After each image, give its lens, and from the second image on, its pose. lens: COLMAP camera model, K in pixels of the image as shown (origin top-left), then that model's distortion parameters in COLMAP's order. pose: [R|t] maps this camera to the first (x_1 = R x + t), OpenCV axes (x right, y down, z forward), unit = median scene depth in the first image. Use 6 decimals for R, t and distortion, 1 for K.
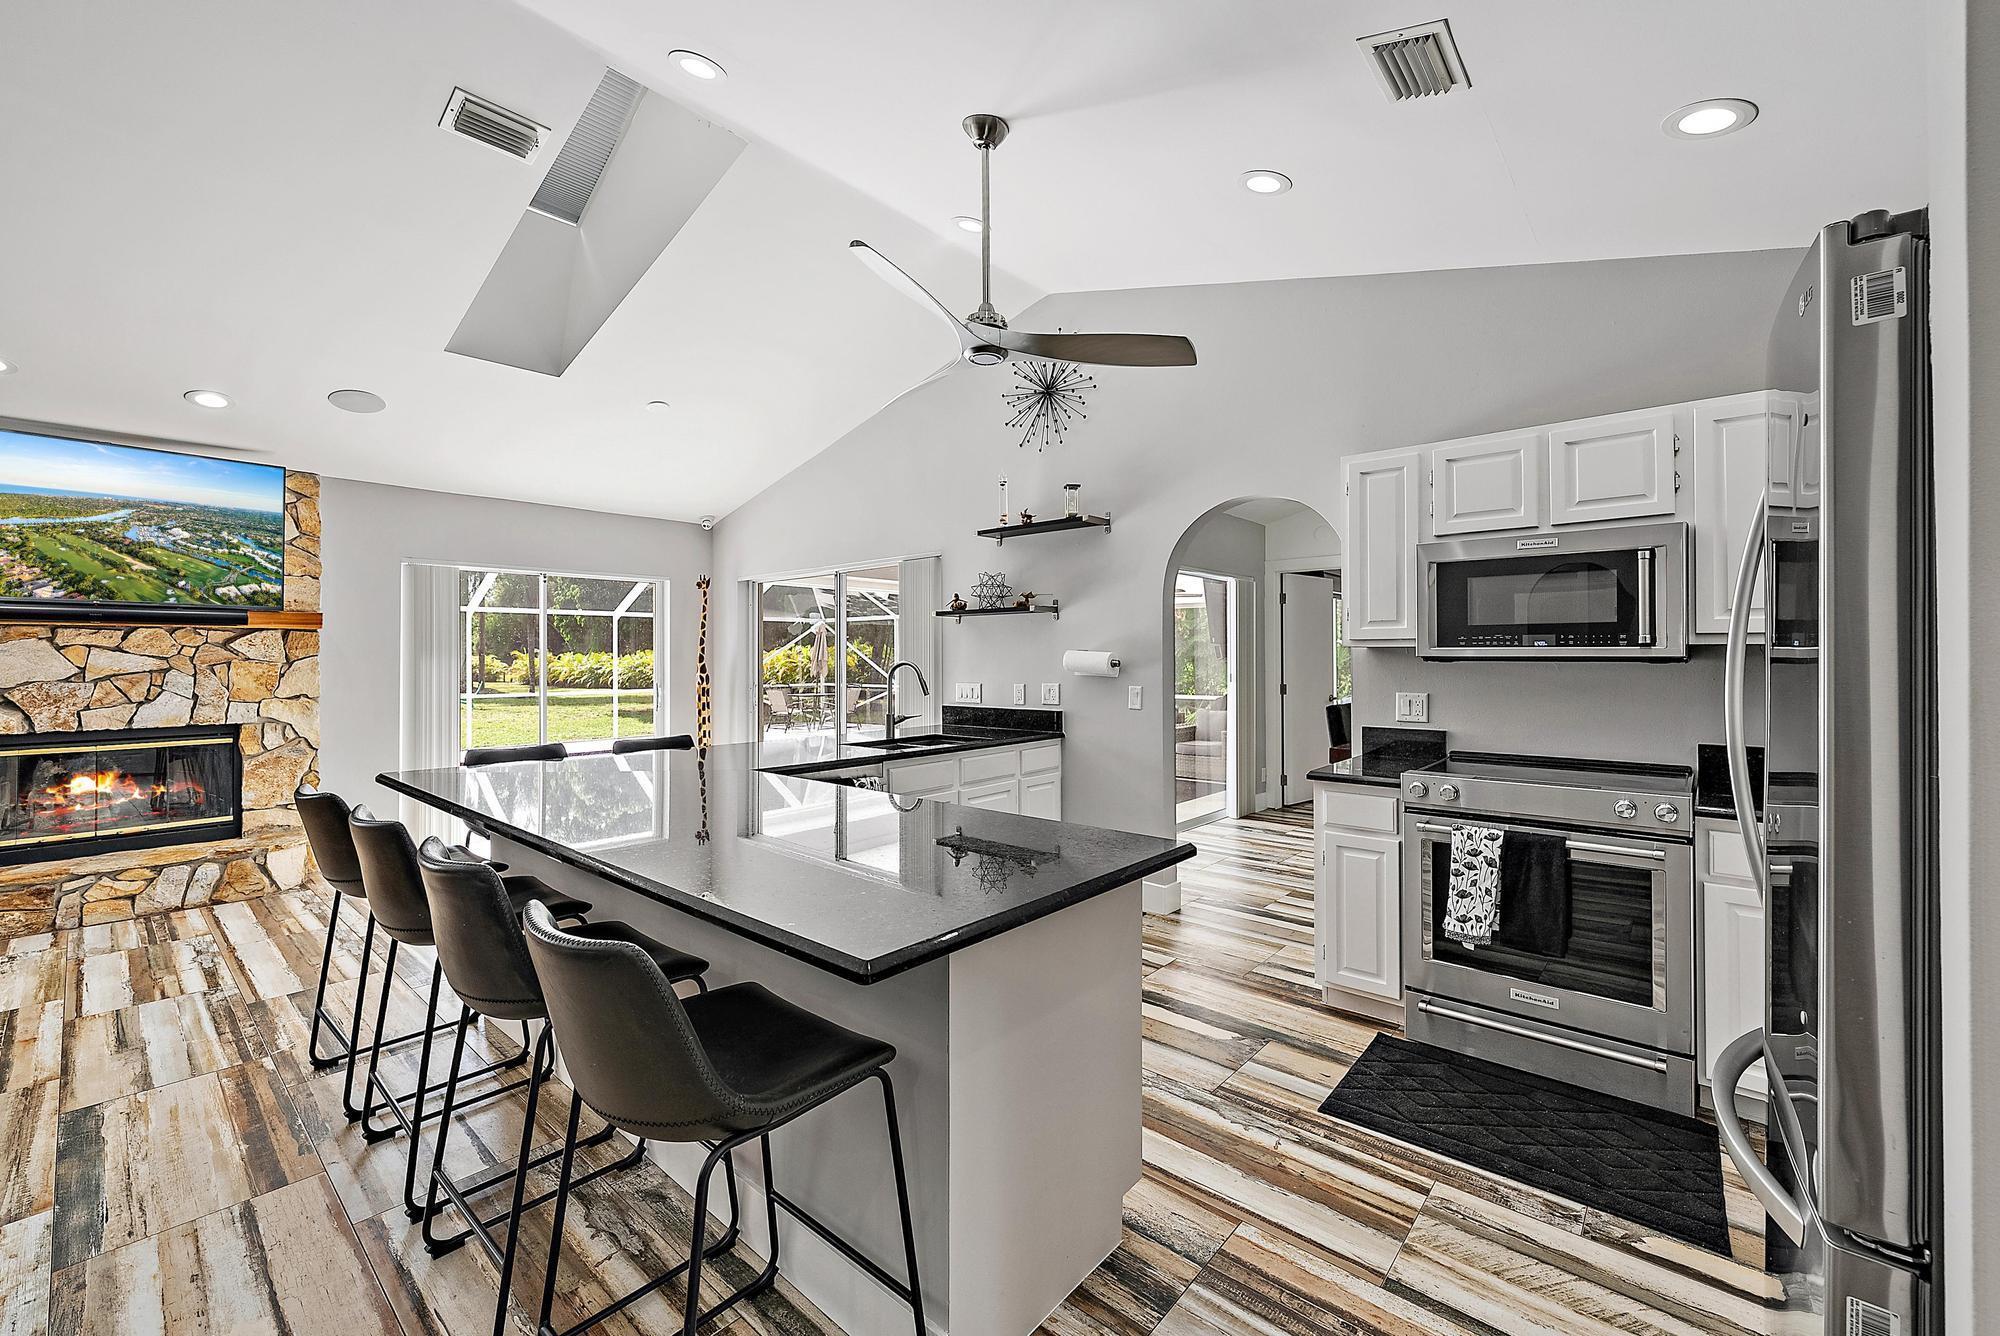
lens RADIAL K [[802.7, 0, 999.7], [0, 802.7, 652.7], [0, 0, 1]] dist [0.000427, 0.001186]
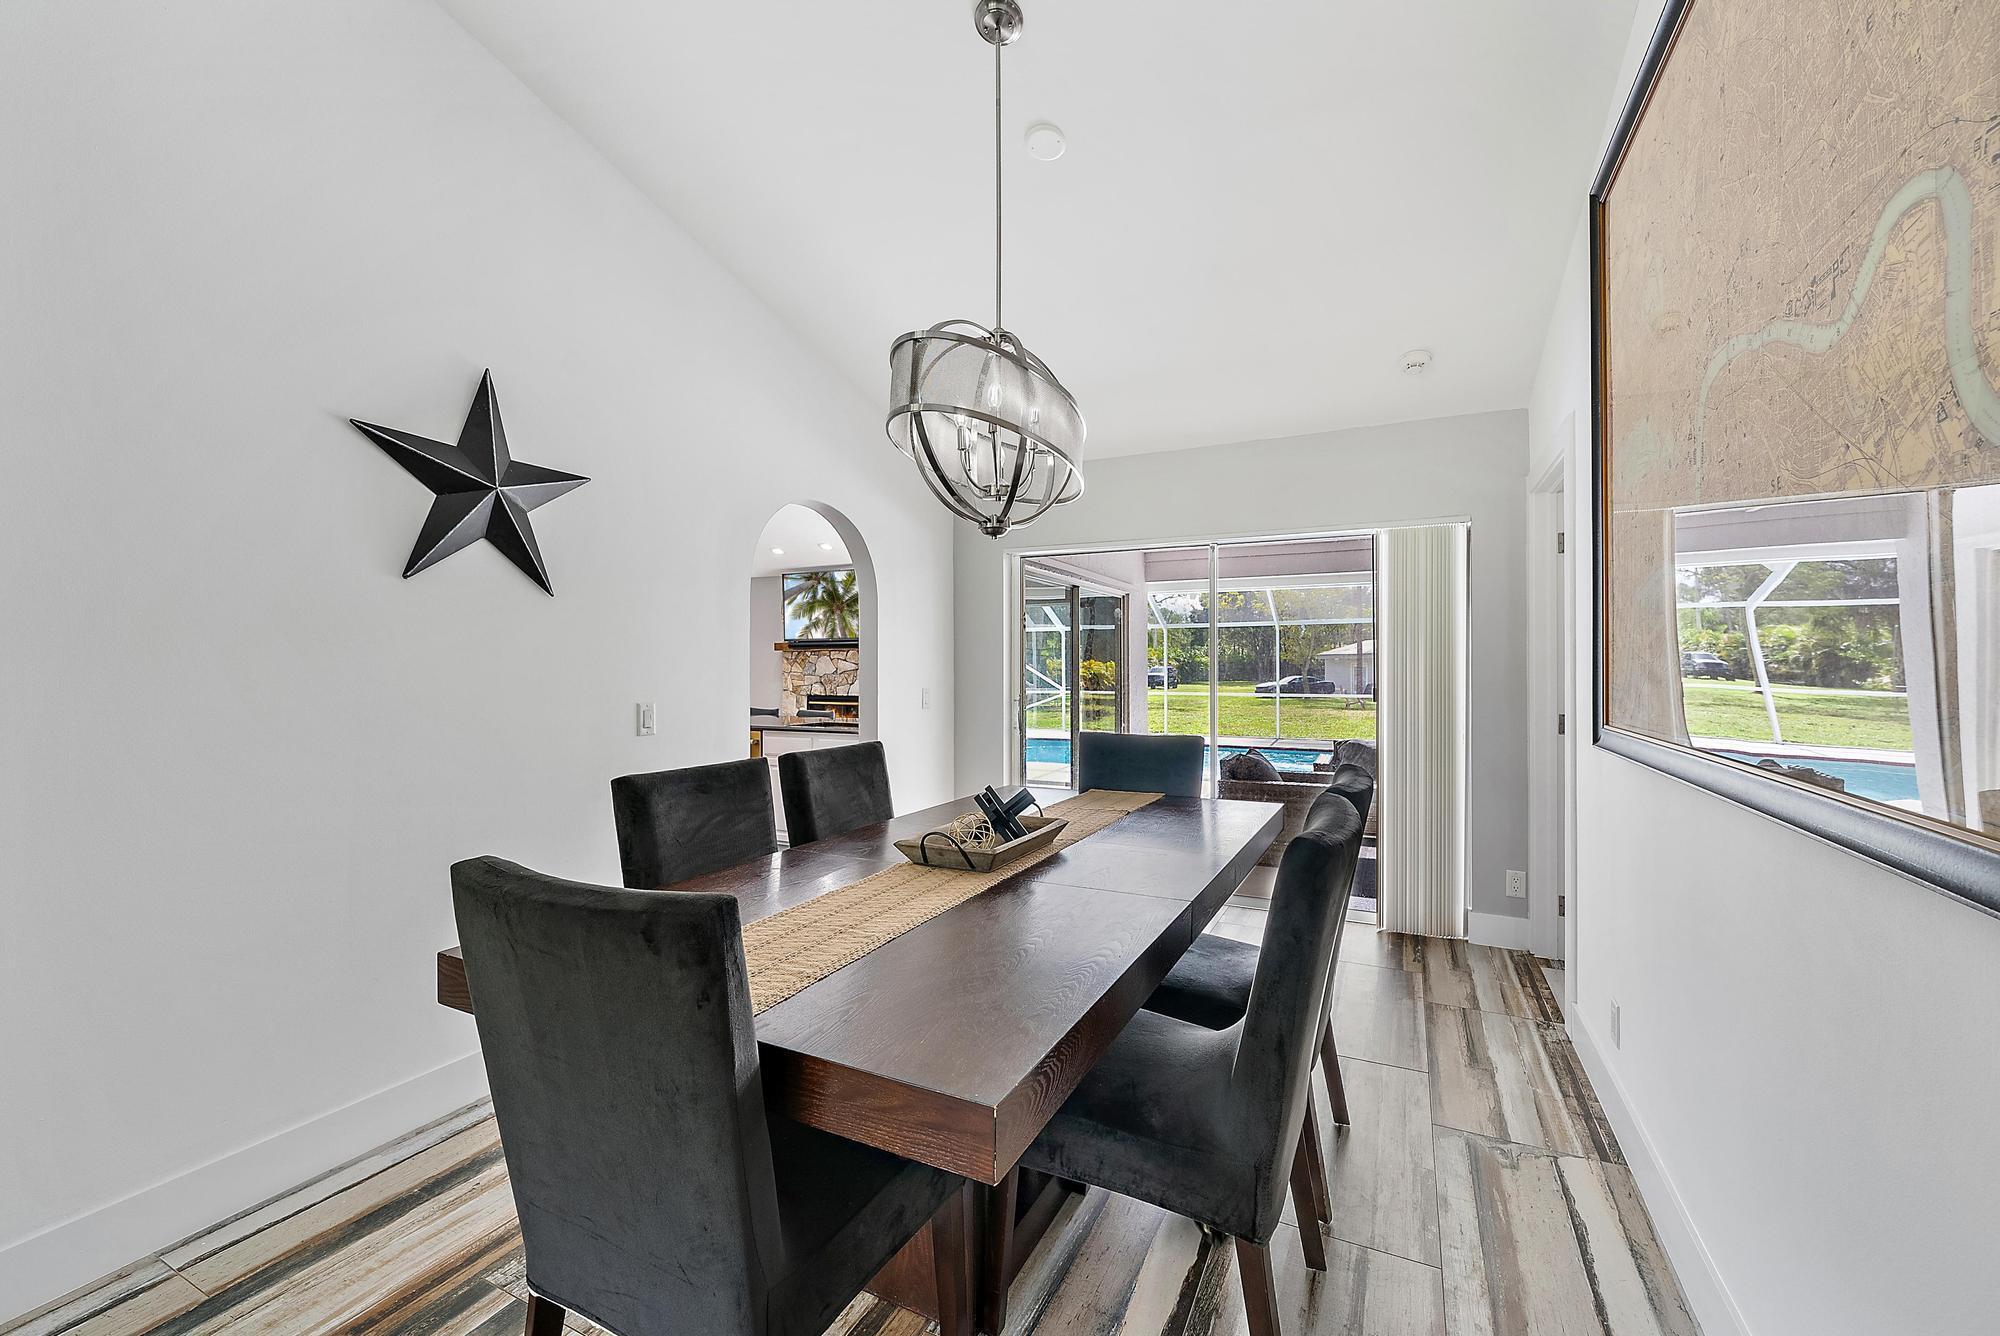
lens RADIAL K [[802.7, 0, 996.4], [0, 802.7, 665.6], [0, 0, 1]] dist [0.000427, 0.001186]
pose [[0.235677, 0.001092, -0.971831, 1.199534], [0.011486, 0.999926, 0.003909, 0.007467], [0.971764, -0.012084, 0.235647, 0.885148]]
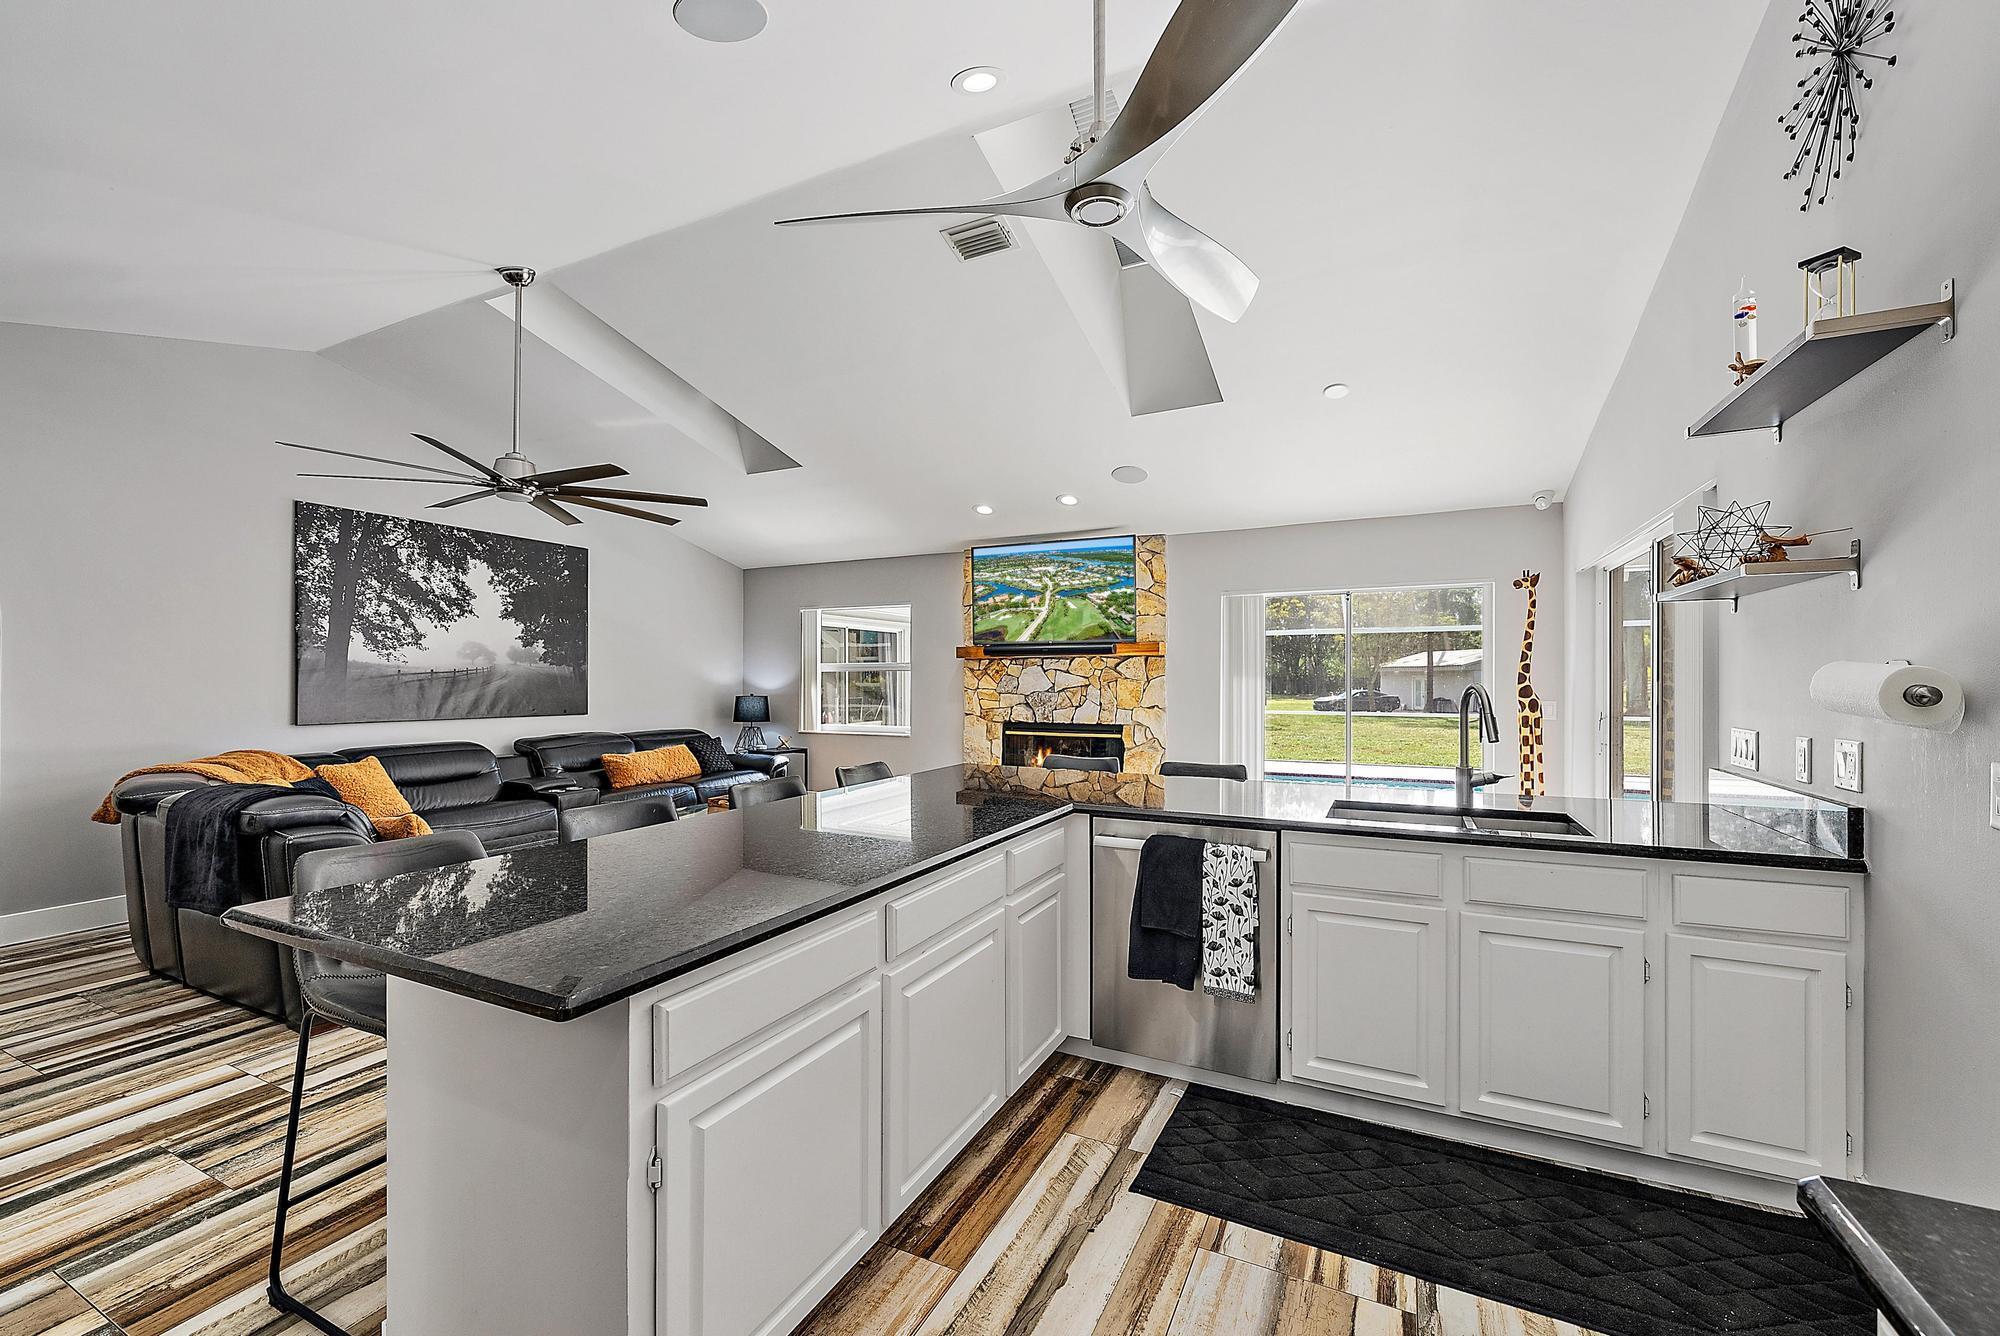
lens RADIAL K [[802.7, 0, 1001.1], [0, 802.7, 676.7], [0, 0, 1]] dist [0.000427, 0.001186]
pose [[0.247407, 0.000675, -0.968912, 0.378703], [0.007237, 0.999971, 0.002545, 0.000189], [0.968885, -0.007641, 0.247394, 0.493197]]
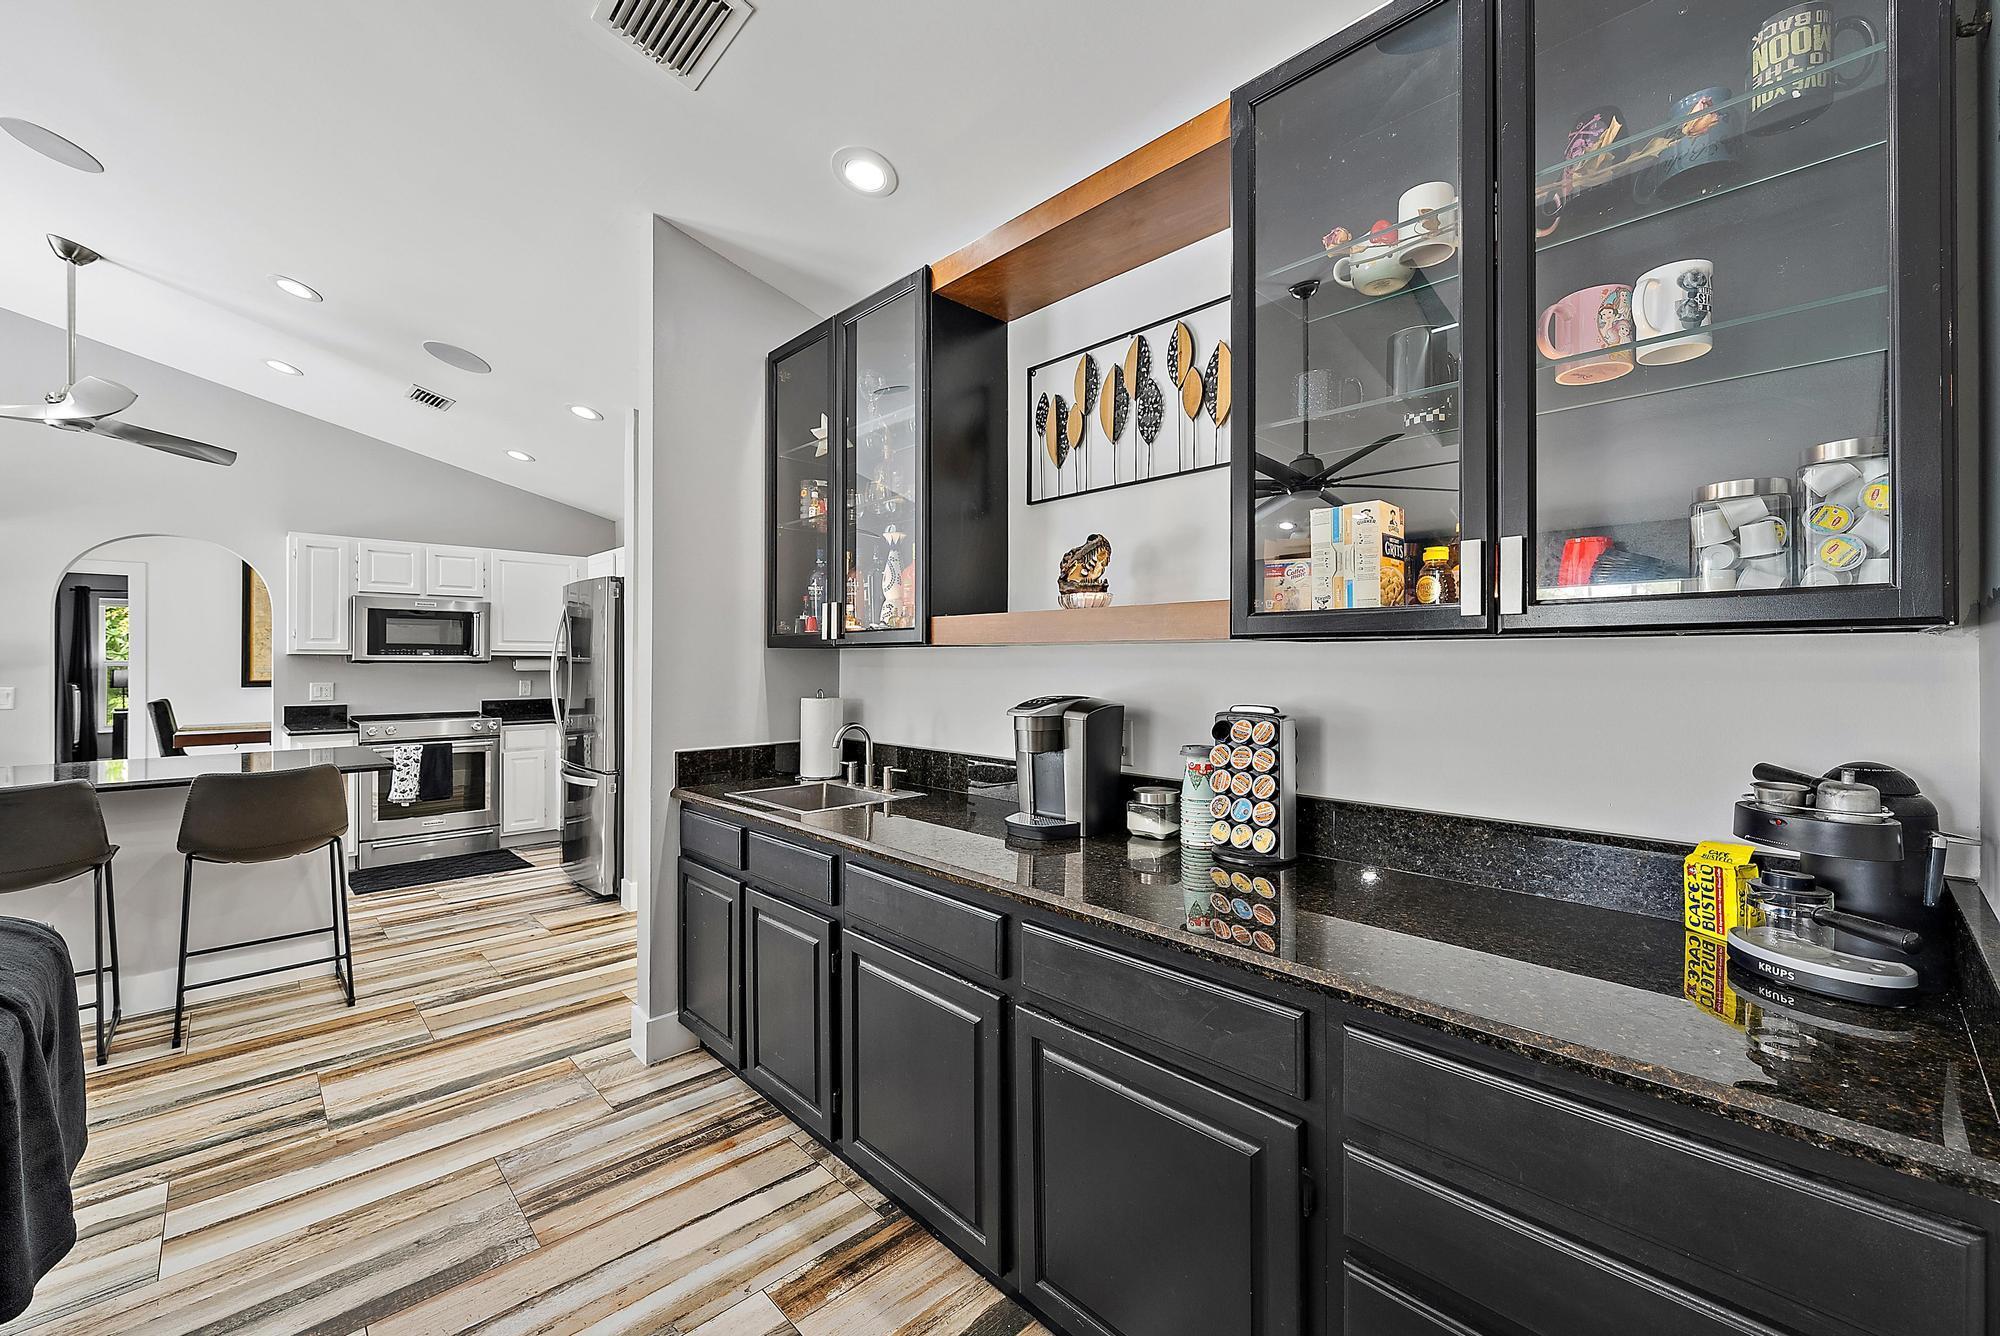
lens RADIAL K [[802.7, 0, 1008.8], [0, 802.7, 659.0], [0, 0, 1]] dist [0.000427, 0.001186]
pose [[0.087770, 0.003363, 0.996135, -0.743520], [-0.007021, 0.999972, -0.002757, -0.001905], [-0.996116, -0.006752, 0.087792, -0.390117]]
